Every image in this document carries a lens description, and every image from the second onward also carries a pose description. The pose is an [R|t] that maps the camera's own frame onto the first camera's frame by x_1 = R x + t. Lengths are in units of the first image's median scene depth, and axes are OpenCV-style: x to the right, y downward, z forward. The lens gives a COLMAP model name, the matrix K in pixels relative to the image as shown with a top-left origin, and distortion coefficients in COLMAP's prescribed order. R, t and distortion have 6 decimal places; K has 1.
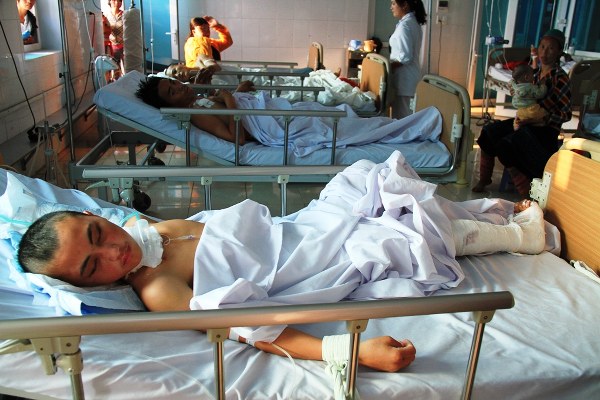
lens RADIAL K [[604.4, 0, 300.0], [0, 604.4, 200.0], [0, 0, 1]] dist [-0.010101, -0.008500]
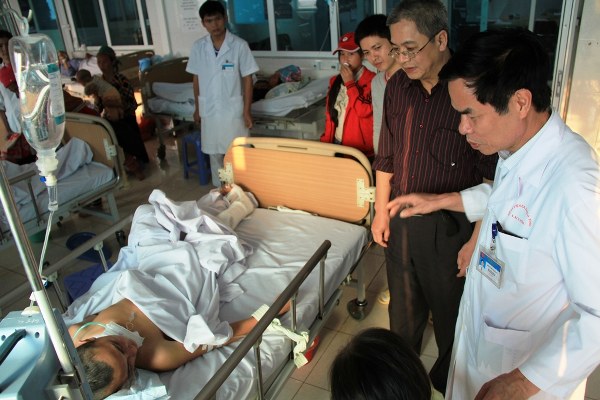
lens RADIAL K [[512.6, 0, 300.0], [0, 512.6, 200.0], [0, 0, 1]] dist [-0.003067, 0.000276]
pose [[0.598274, -0.418398, 0.683383, -0.478334], [0.347395, 0.903967, 0.249320, -0.247804], [-0.722070, 0.088242, 0.686169, -0.064130]]
